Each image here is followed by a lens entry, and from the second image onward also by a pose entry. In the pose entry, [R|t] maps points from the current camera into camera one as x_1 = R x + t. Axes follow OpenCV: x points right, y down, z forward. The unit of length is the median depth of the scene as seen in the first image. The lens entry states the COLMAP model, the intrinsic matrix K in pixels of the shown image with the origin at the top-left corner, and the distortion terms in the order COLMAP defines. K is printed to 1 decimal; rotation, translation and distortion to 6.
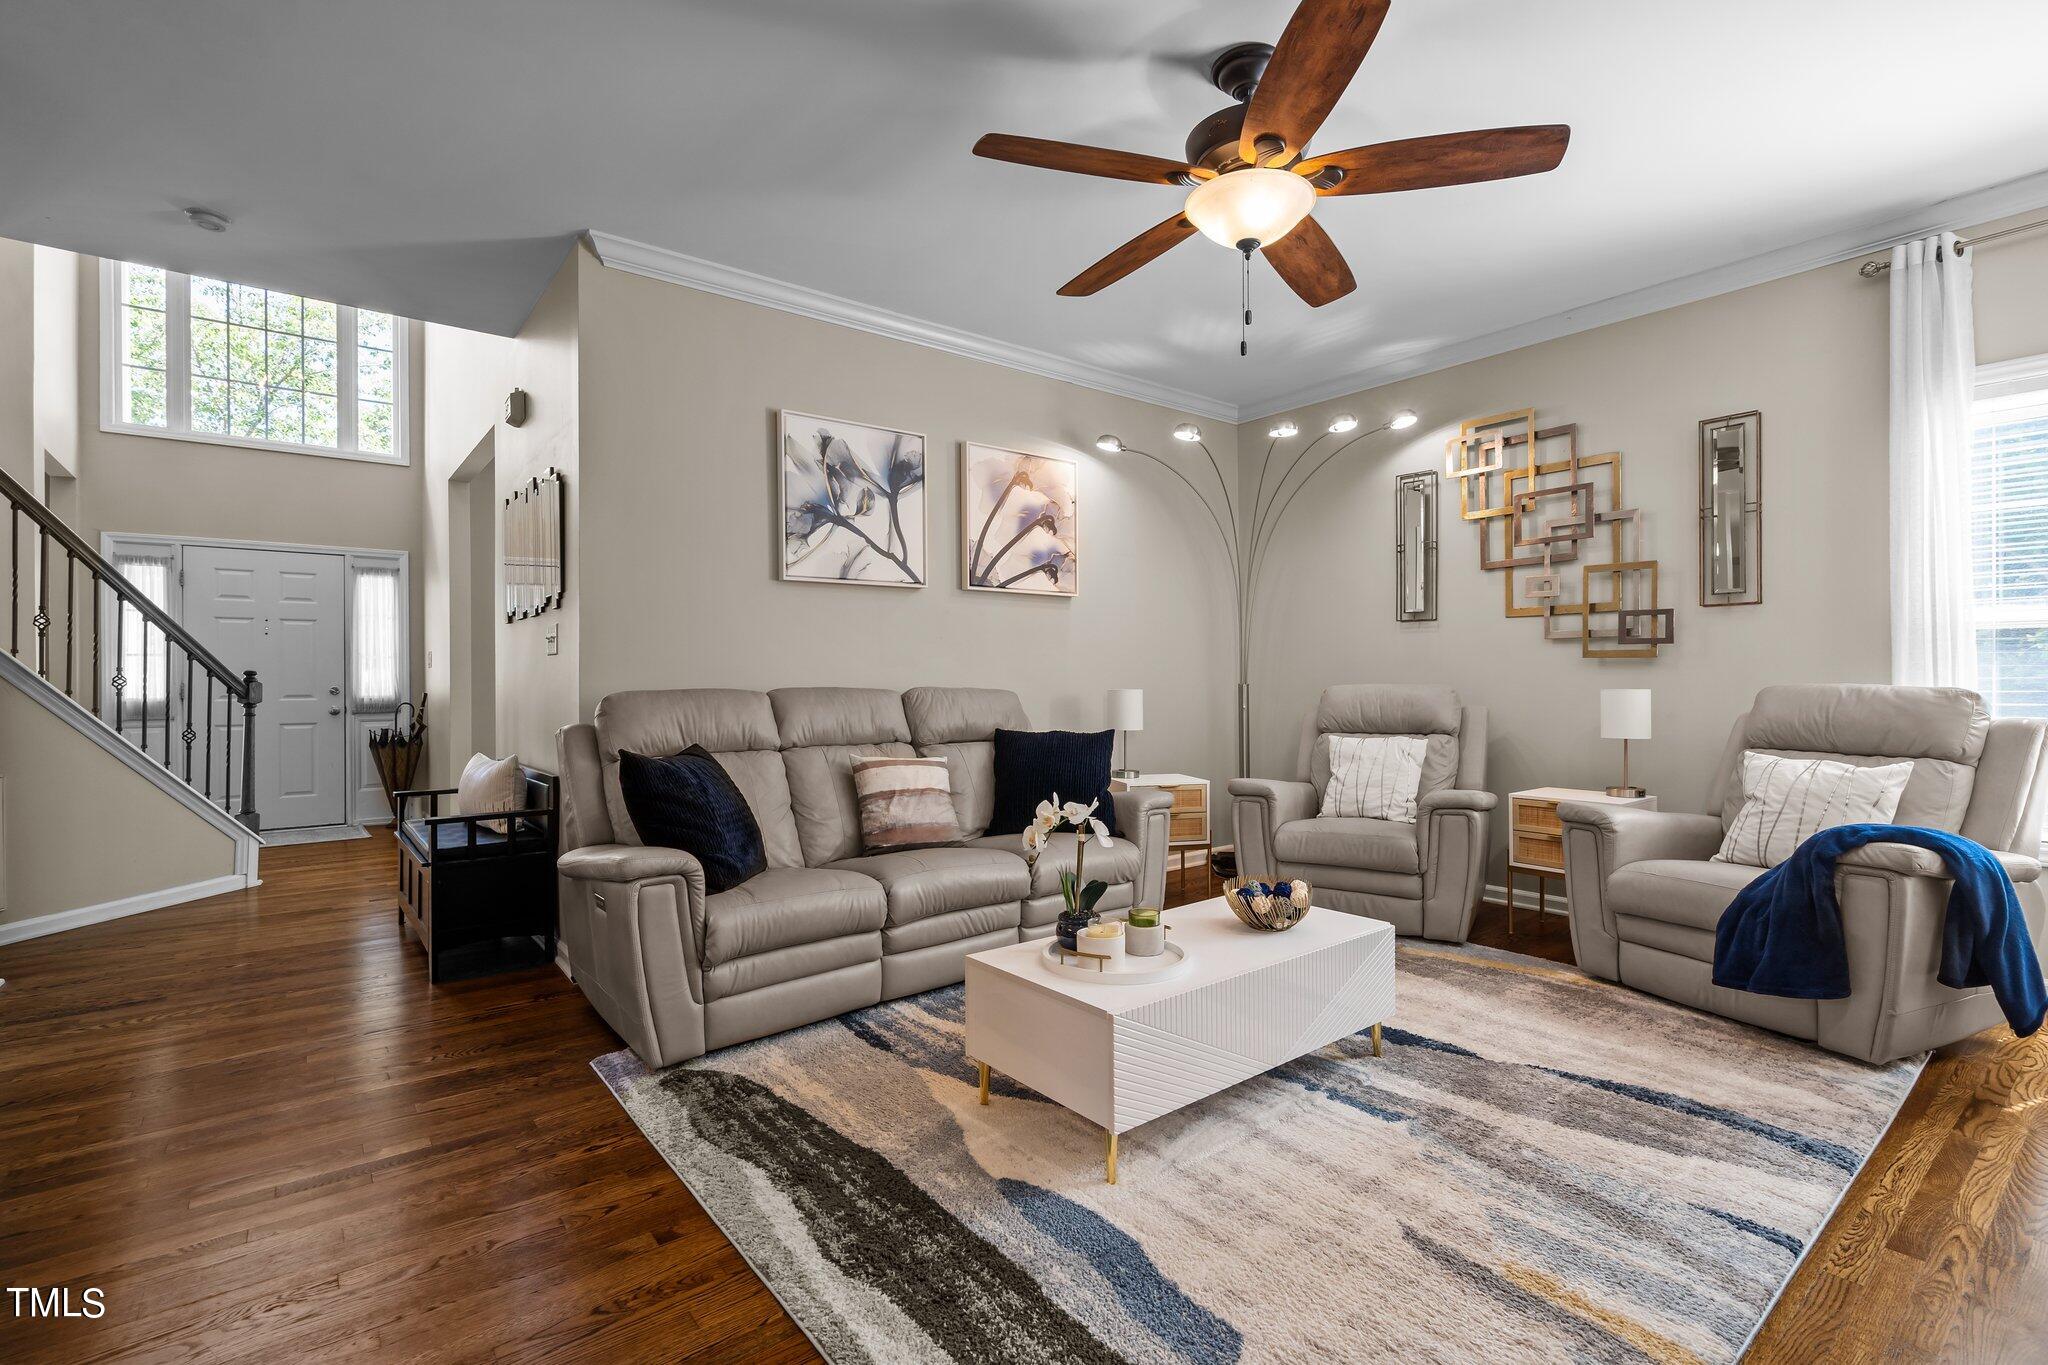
lens RADIAL K [[933.9, 0, 1025.1], [0, 933.9, 682.5], [0, 0, 1]] dist [-0.007815, 0.004043]
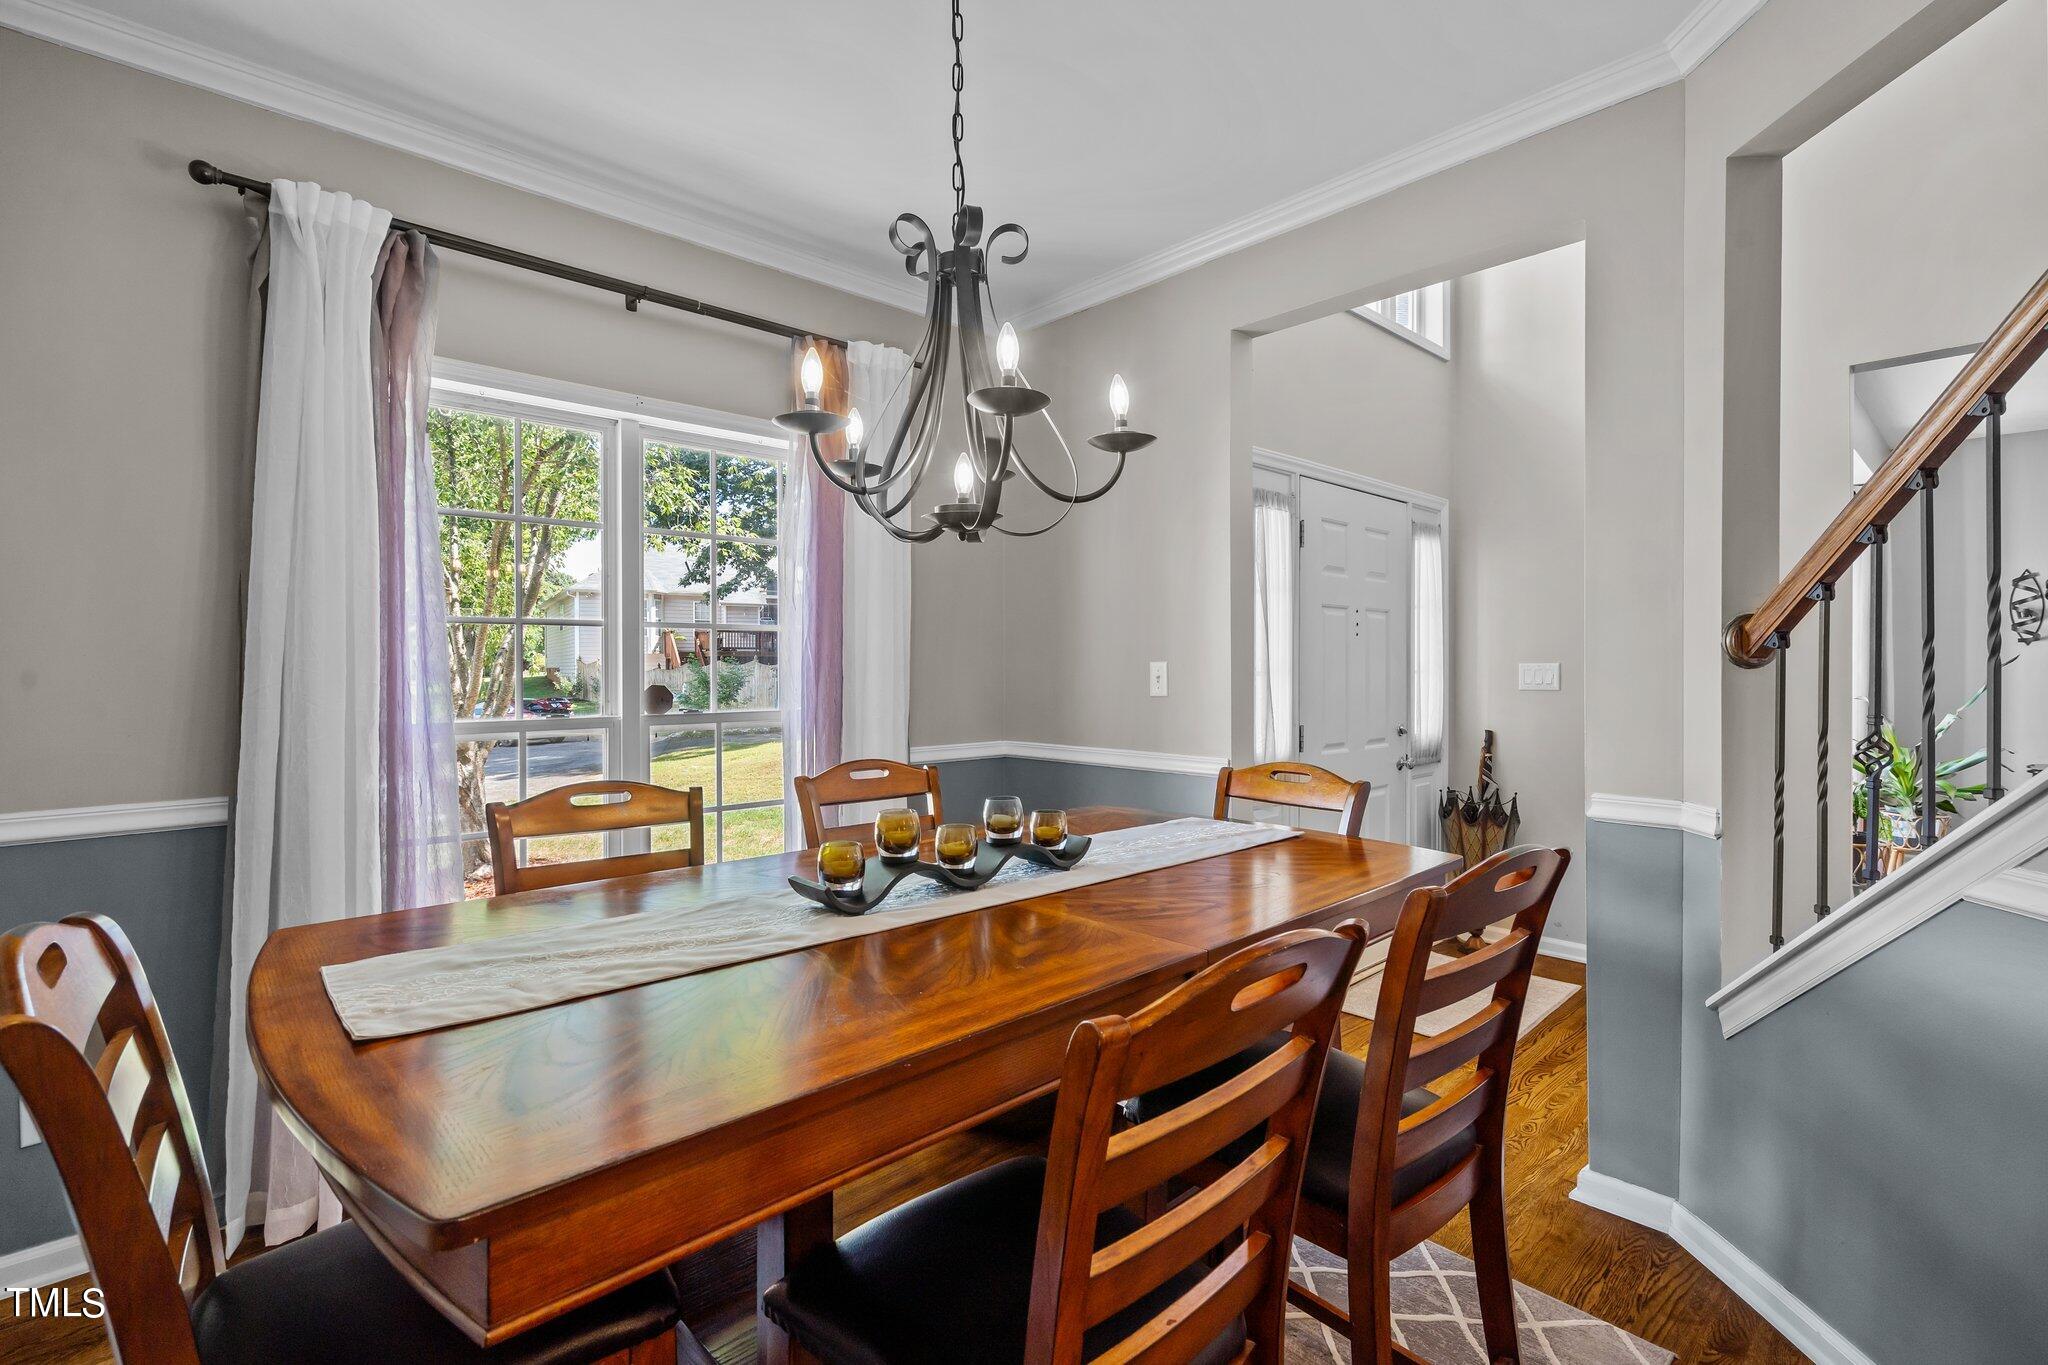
lens RADIAL K [[933.9, 0, 1018.5], [0, 933.9, 675.3], [0, 0, 1]] dist [-0.007815, 0.004043]
pose [[0.996815, -0.006095, 0.079517, -2.148760], [0.006314, 0.999977, -0.002504, -0.050685], [-0.079500, 0.002998, 0.996830, 0.870385]]
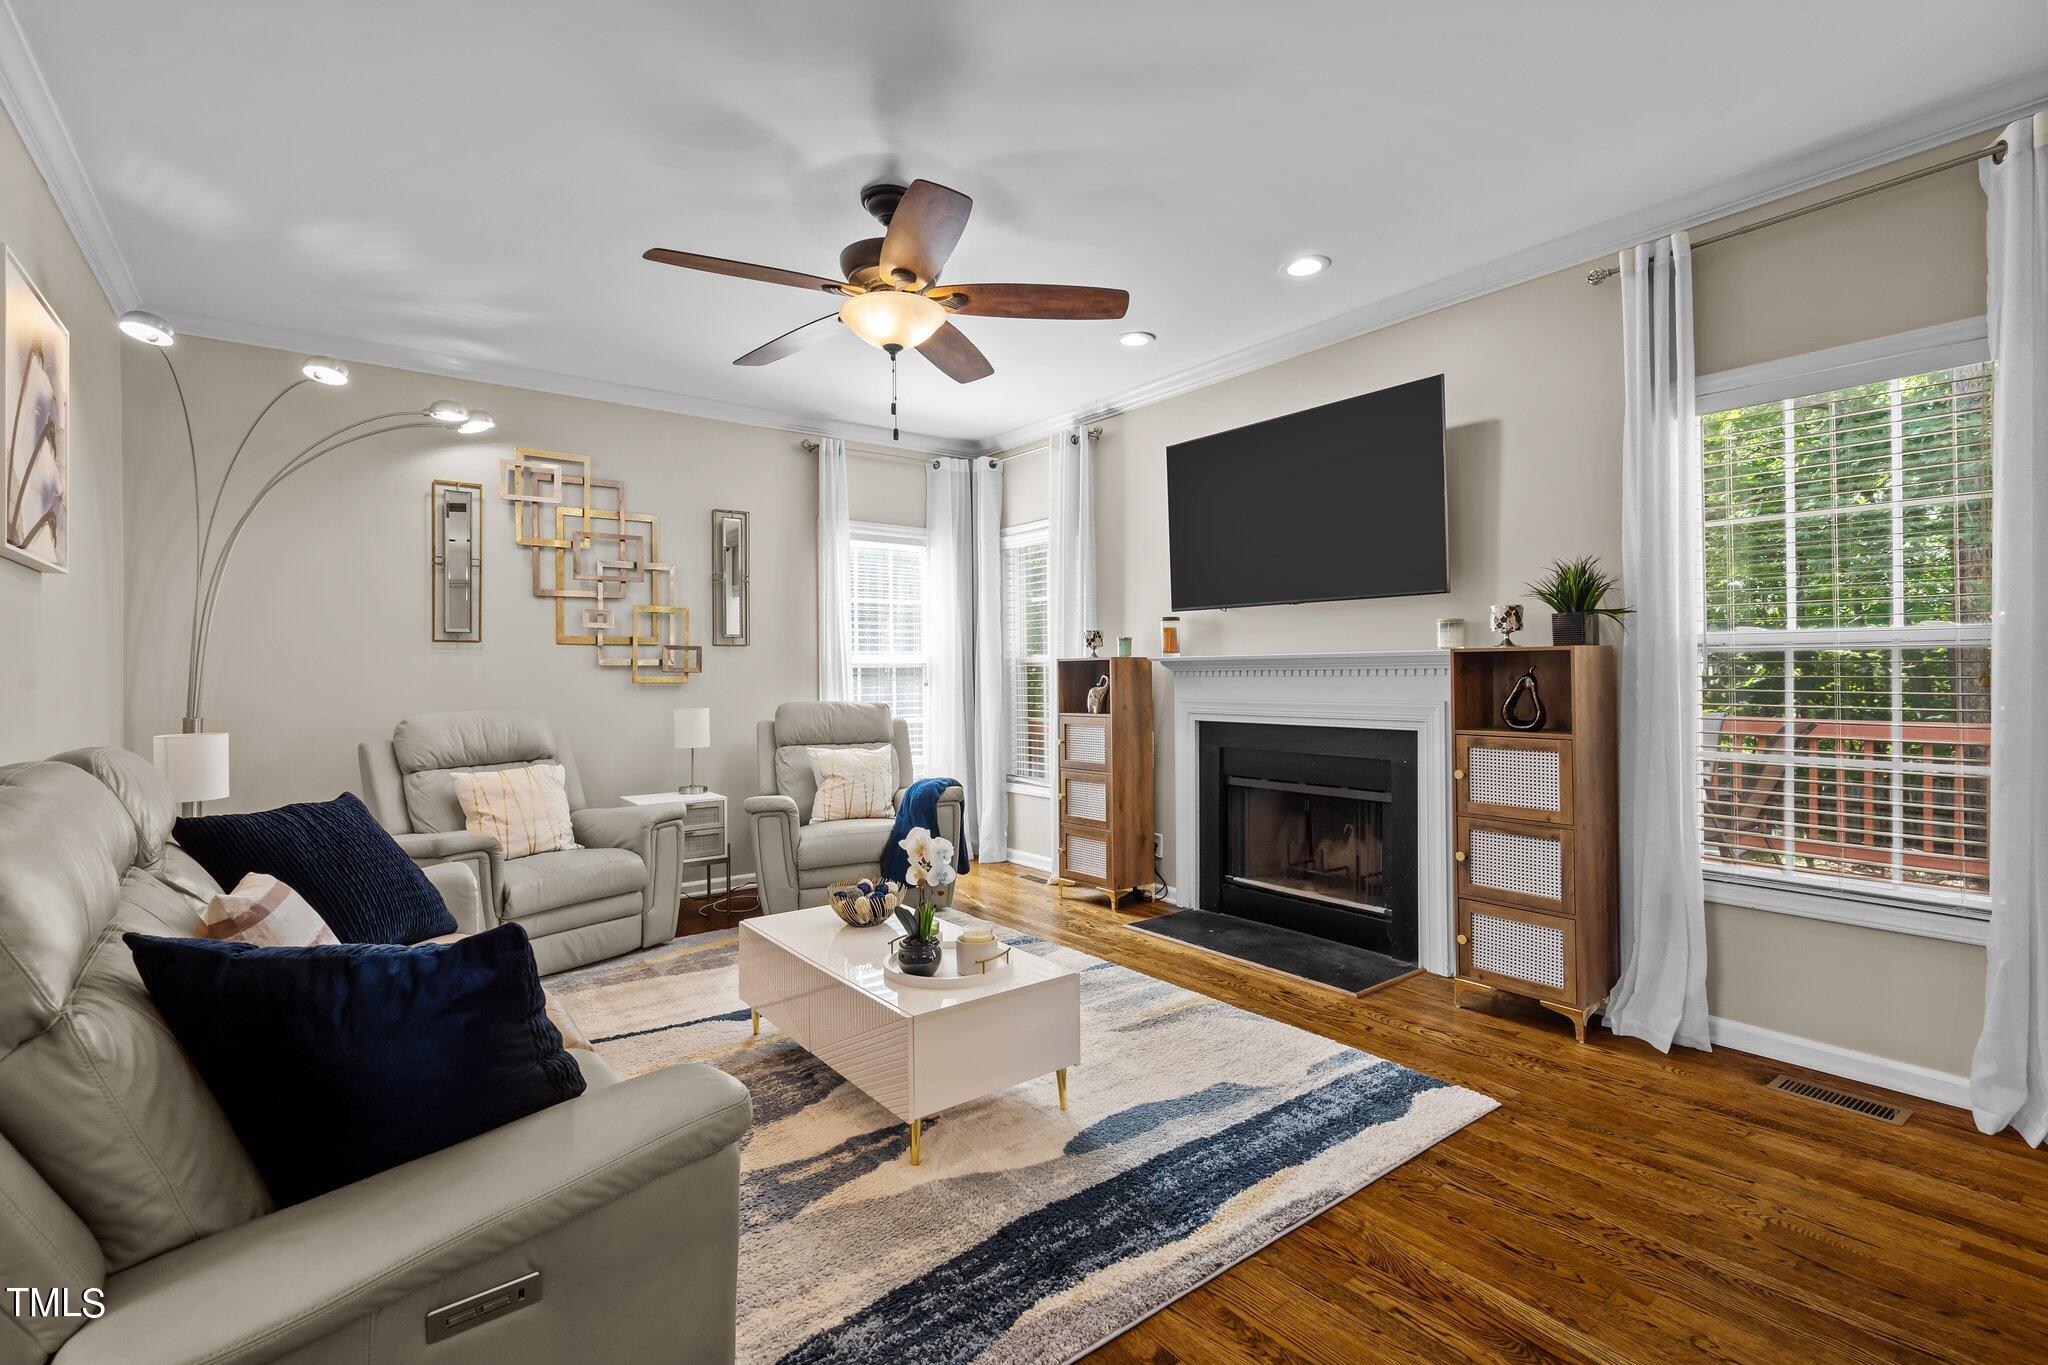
lens RADIAL K [[933.9, 0, 1015.9], [0, 933.9, 672.5], [0, 0, 1]] dist [-0.007815, 0.004043]
pose [[0.019351, 0.005421, 0.999798, -0.700710], [0.011693, 0.999916, -0.005648, -0.033910], [-0.999744, 0.011800, 0.019286, 0.608087]]
